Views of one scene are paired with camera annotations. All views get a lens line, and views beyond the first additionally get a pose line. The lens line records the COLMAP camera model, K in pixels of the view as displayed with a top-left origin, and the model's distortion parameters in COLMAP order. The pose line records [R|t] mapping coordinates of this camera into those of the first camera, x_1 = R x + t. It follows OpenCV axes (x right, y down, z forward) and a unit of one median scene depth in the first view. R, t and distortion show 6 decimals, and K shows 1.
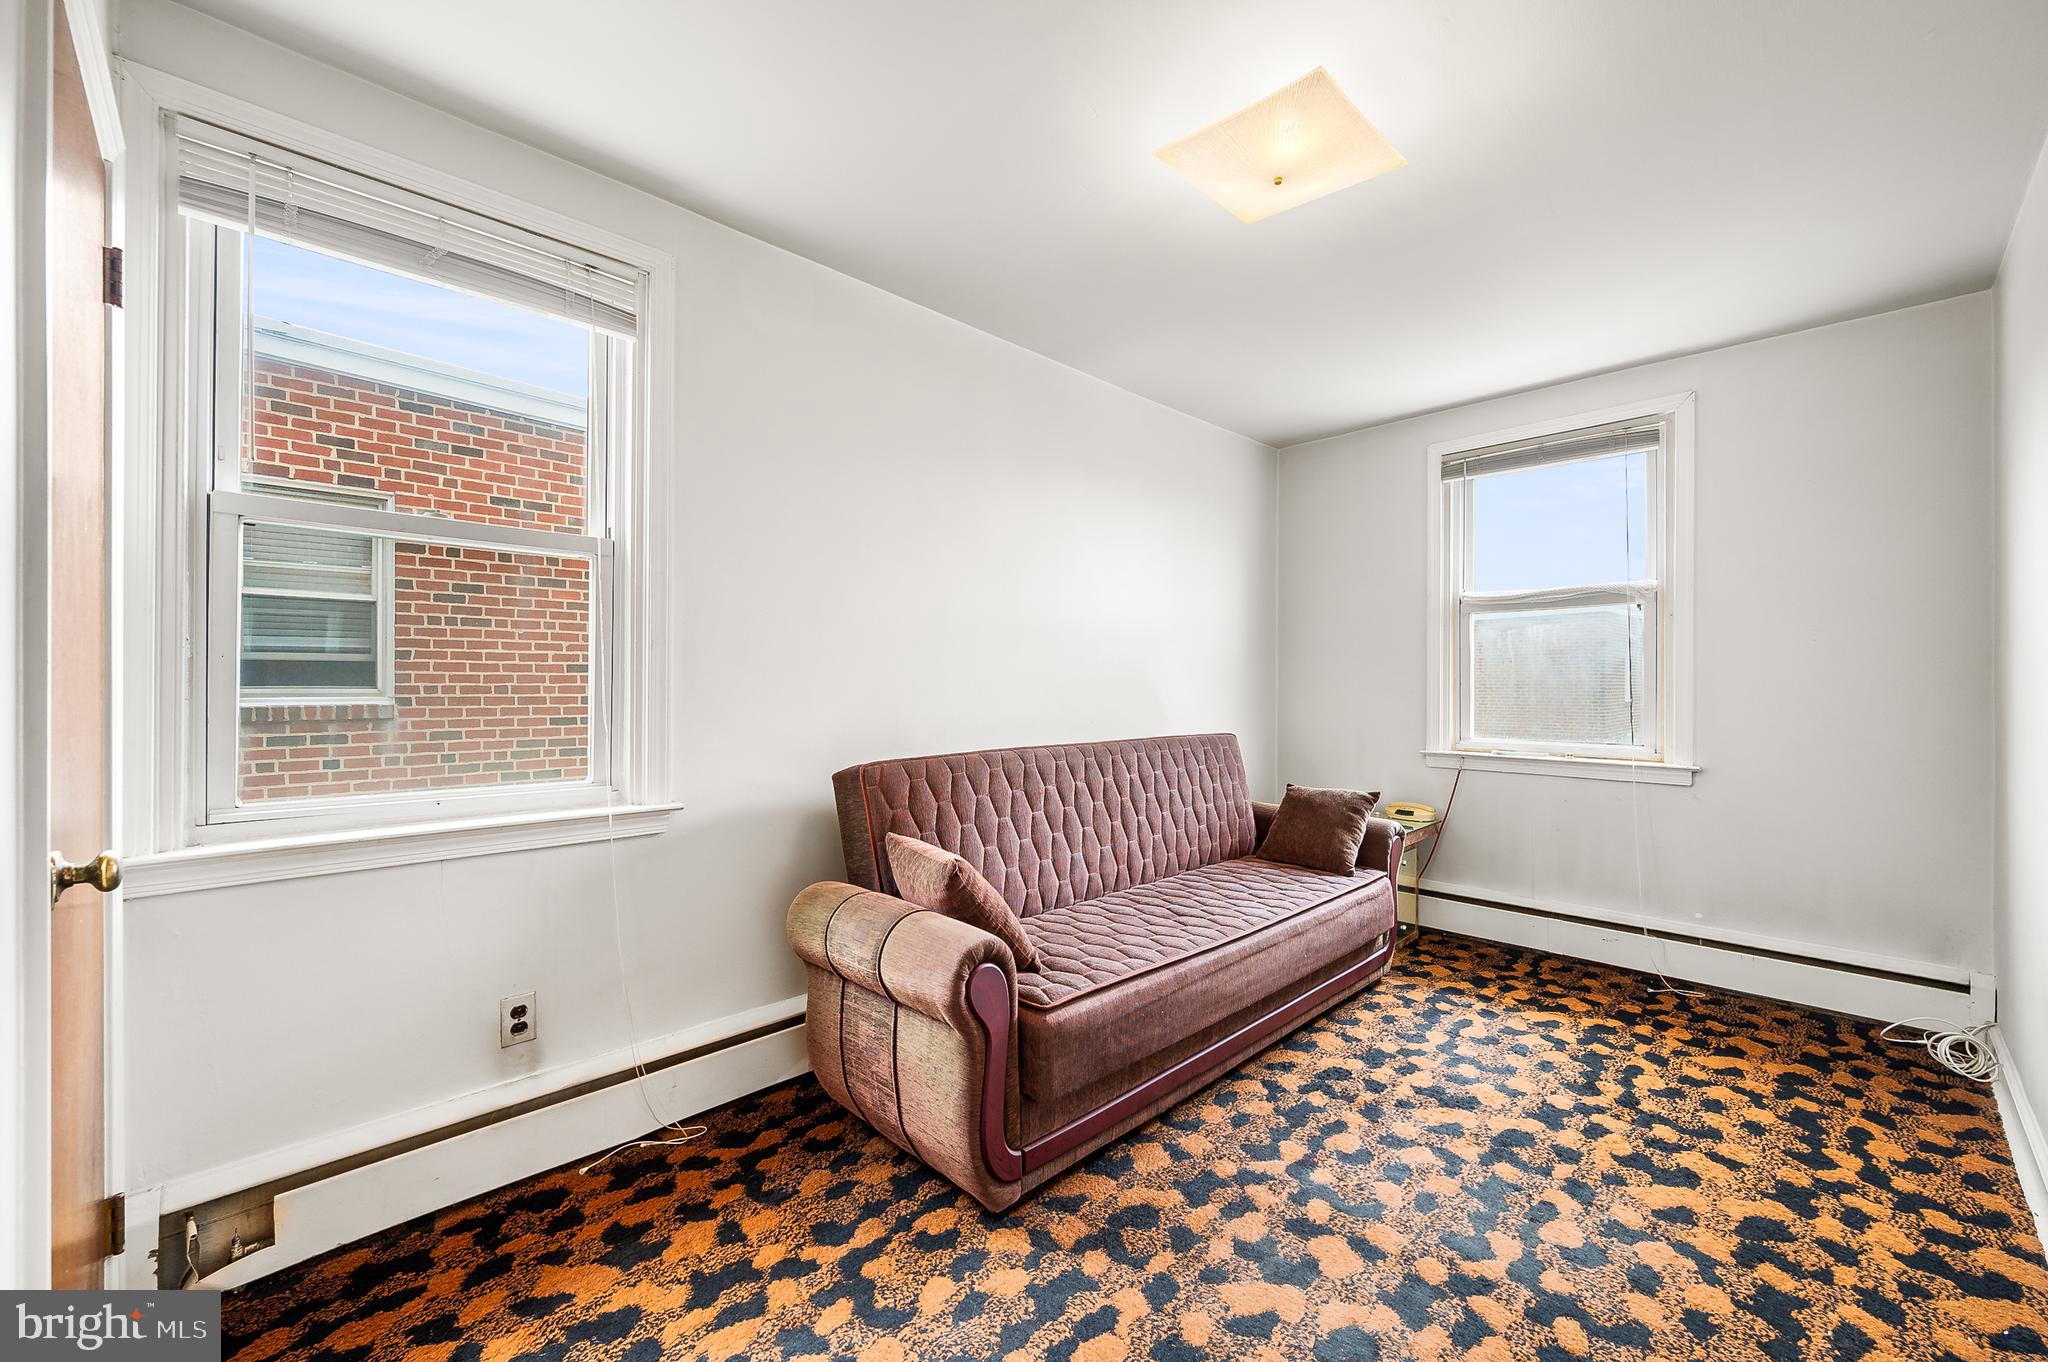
lens RADIAL K [[823.3, 0, 1032.1], [0, 823.3, 687.7], [0, 0, 1]] dist [0.000767, 0.000048]
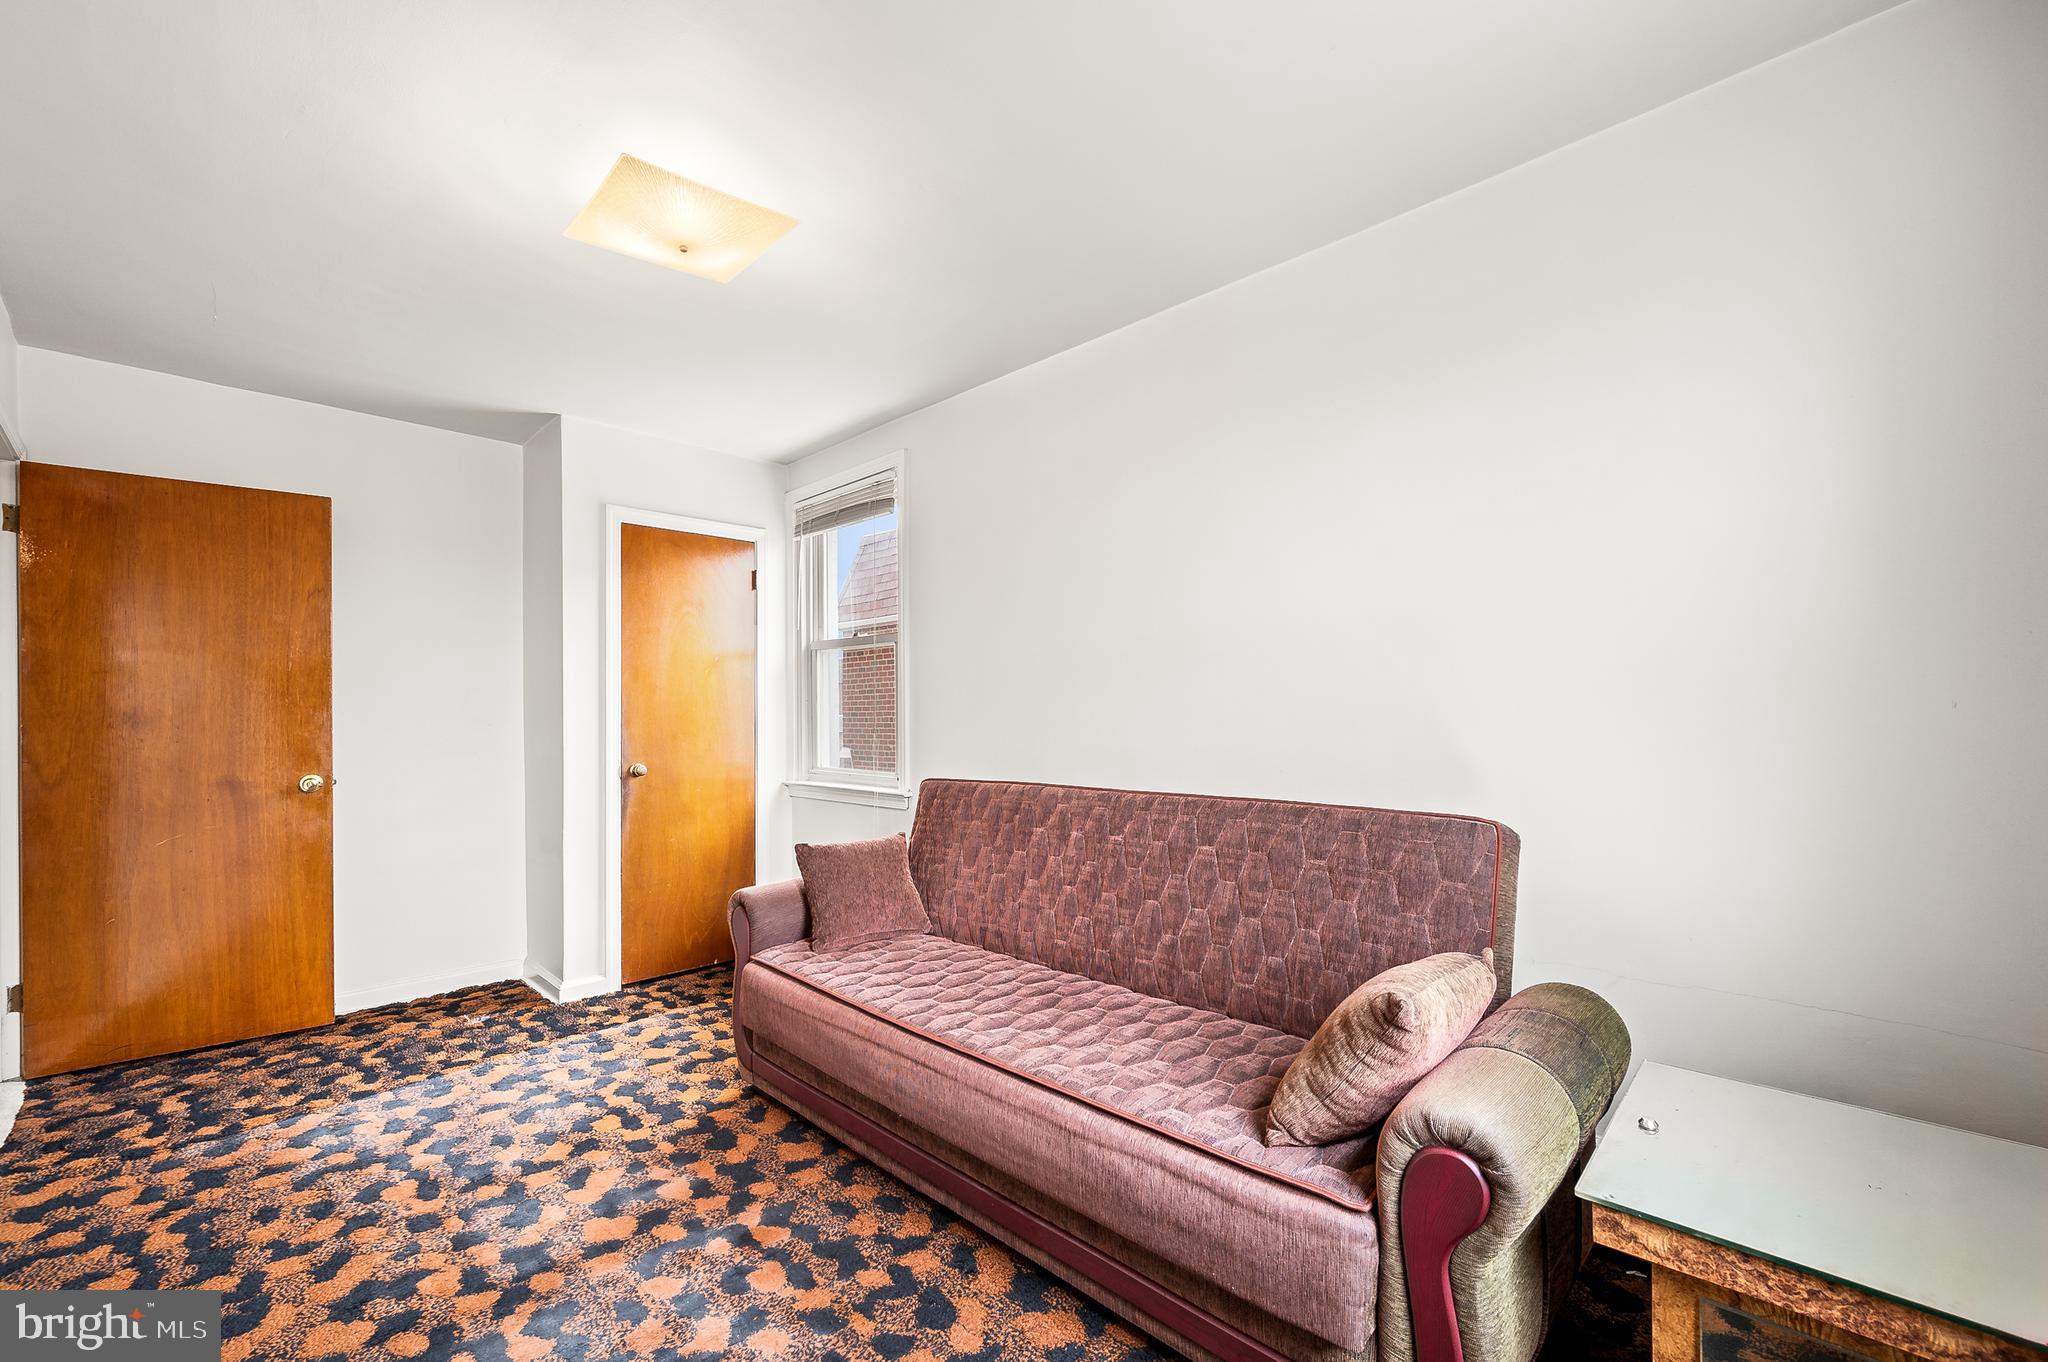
lens RADIAL K [[842.7, 0, 1023.7], [0, 842.7, 625.5], [0, 0, 1]] dist [0.000460, 0.000073]
pose [[0.009736, -0.102270, -0.994709, 1.573069], [-0.003162, 0.994748, -0.102305, -0.003532], [0.999948, 0.004141, 0.009361, 1.532775]]
